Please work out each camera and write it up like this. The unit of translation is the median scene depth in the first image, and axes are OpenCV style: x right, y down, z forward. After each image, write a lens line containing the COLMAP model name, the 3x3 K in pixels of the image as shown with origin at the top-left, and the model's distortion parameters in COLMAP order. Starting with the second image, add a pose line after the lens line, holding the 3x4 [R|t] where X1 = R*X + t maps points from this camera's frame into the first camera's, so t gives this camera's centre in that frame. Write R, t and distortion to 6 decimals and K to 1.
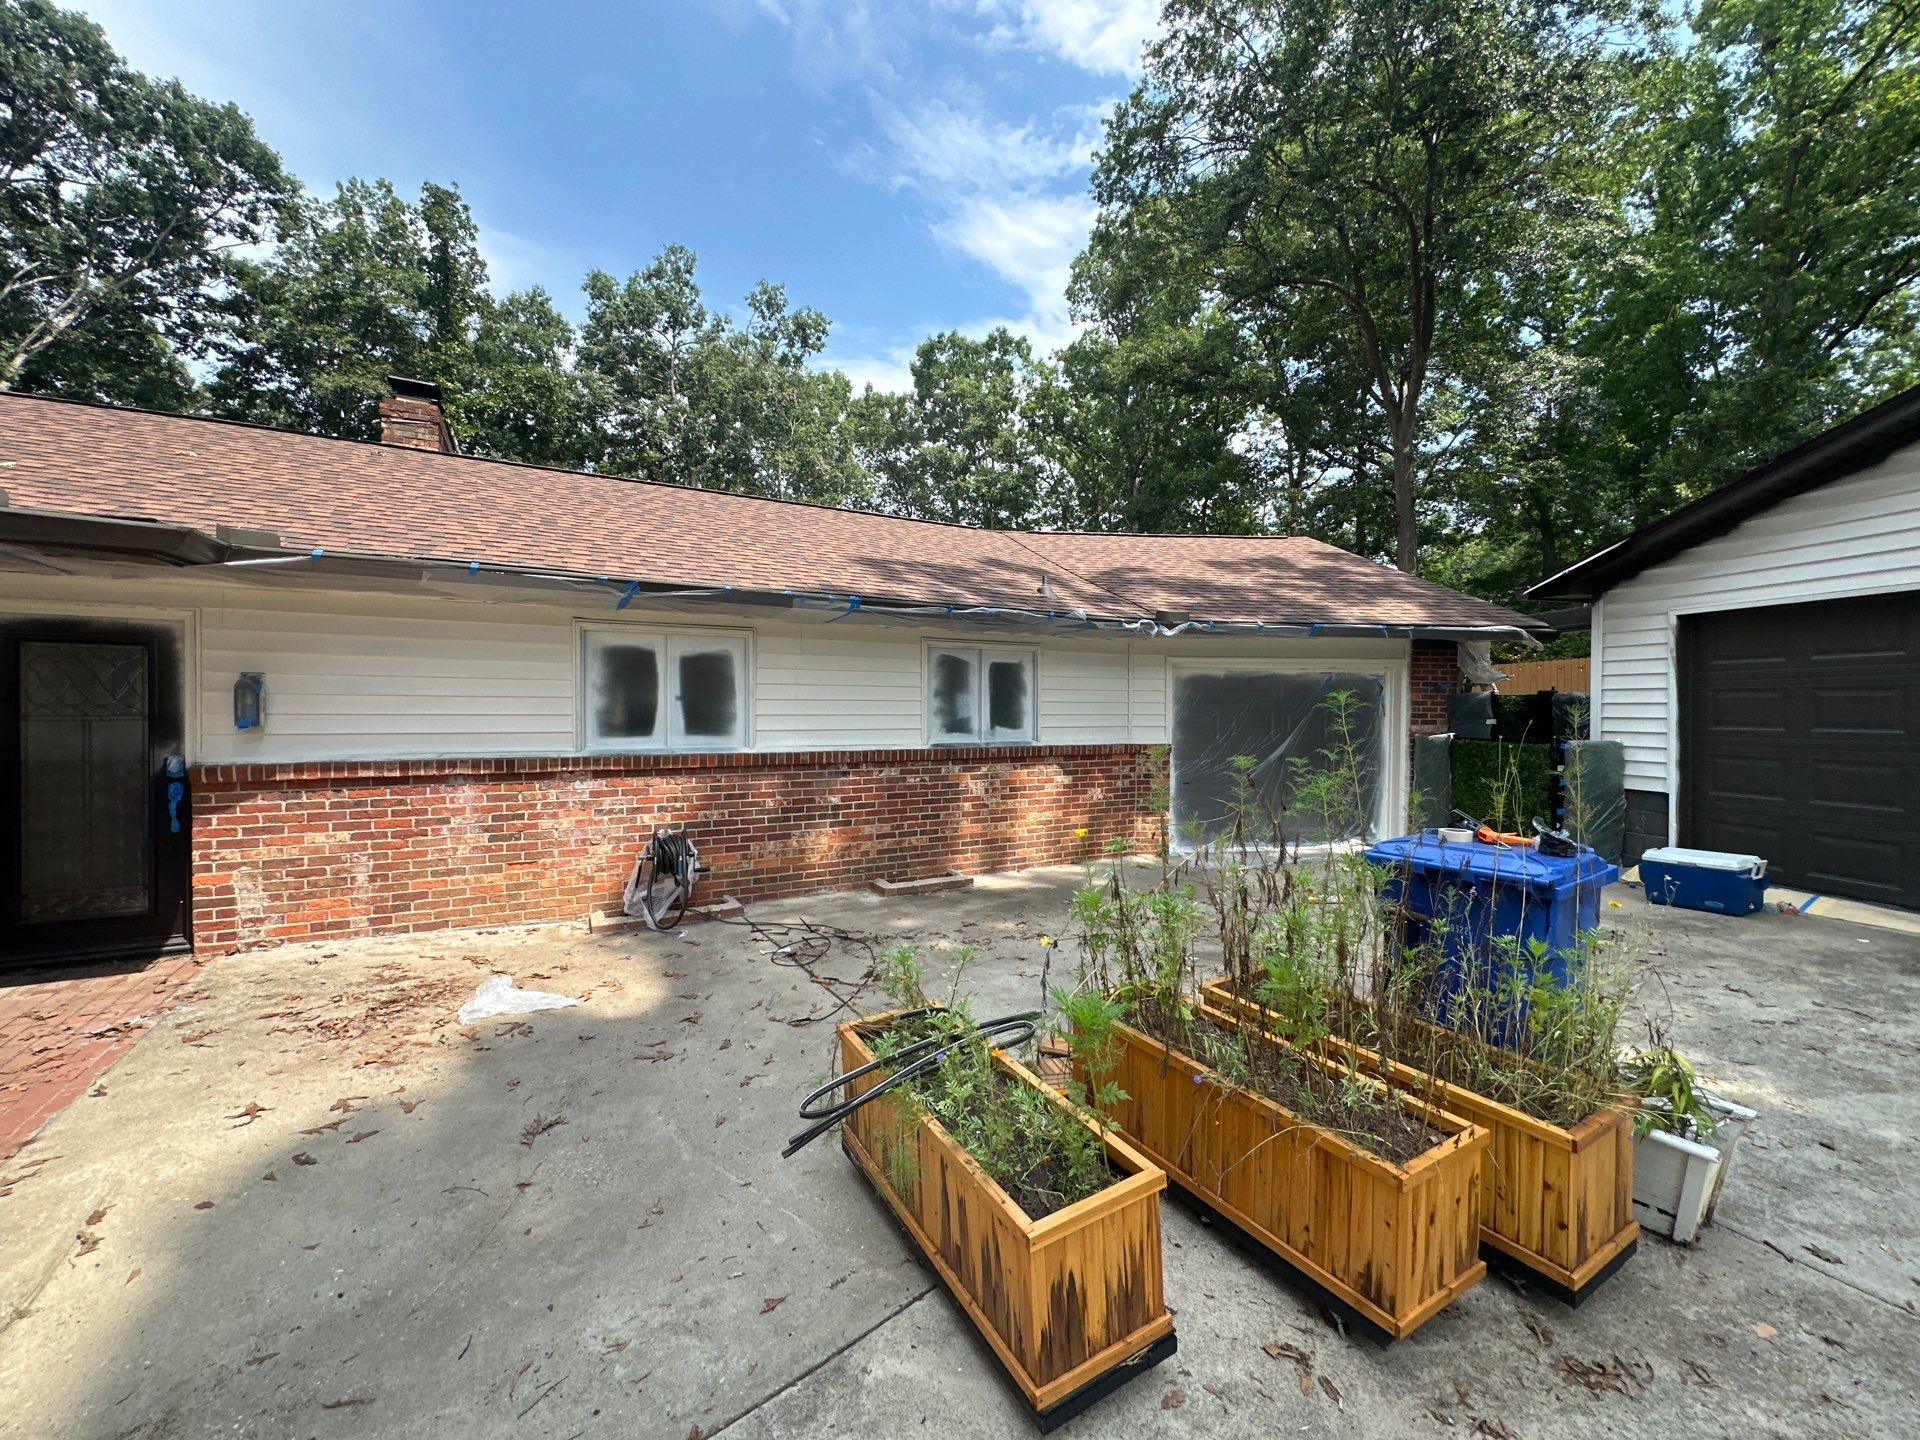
lens RADIAL K [[768.9, 0, 954.6], [0, 768.9, 730.7], [0, 0, 1]] dist [-0.003240, -0.000814]
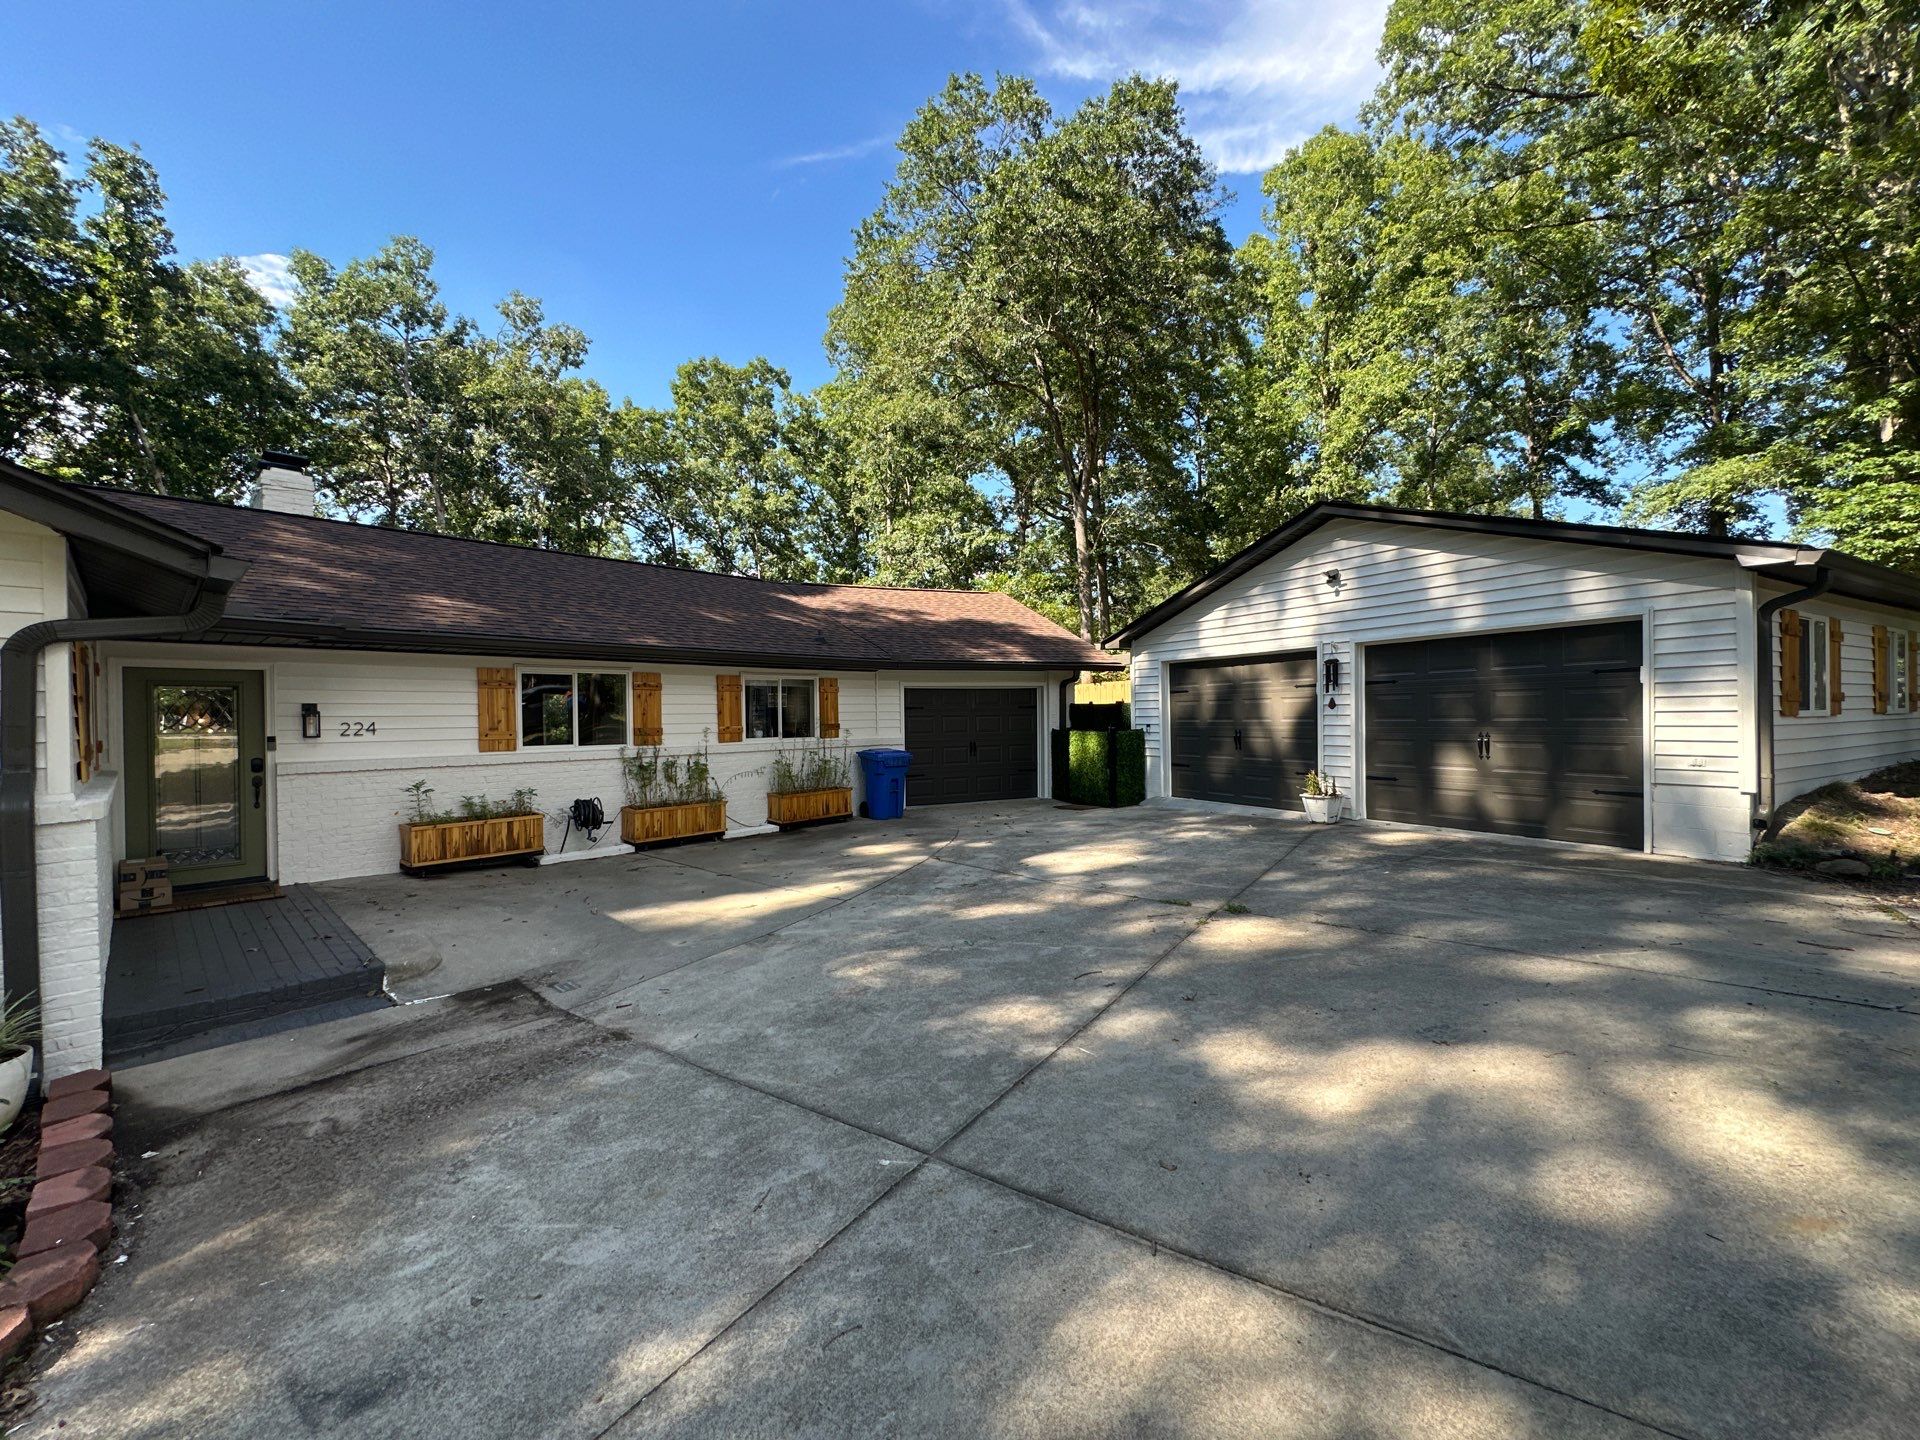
lens RADIAL K [[768.4, 0, 964.0], [0, 768.4, 719.0], [0, 0, 1]] dist [0.000427, 0.000382]
pose [[0.950297, -0.019464, 0.310737, -0.021761], [0.027007, 0.999435, -0.019989, 0.002888], [-0.310172, 0.027387, 0.950286, -0.132090]]
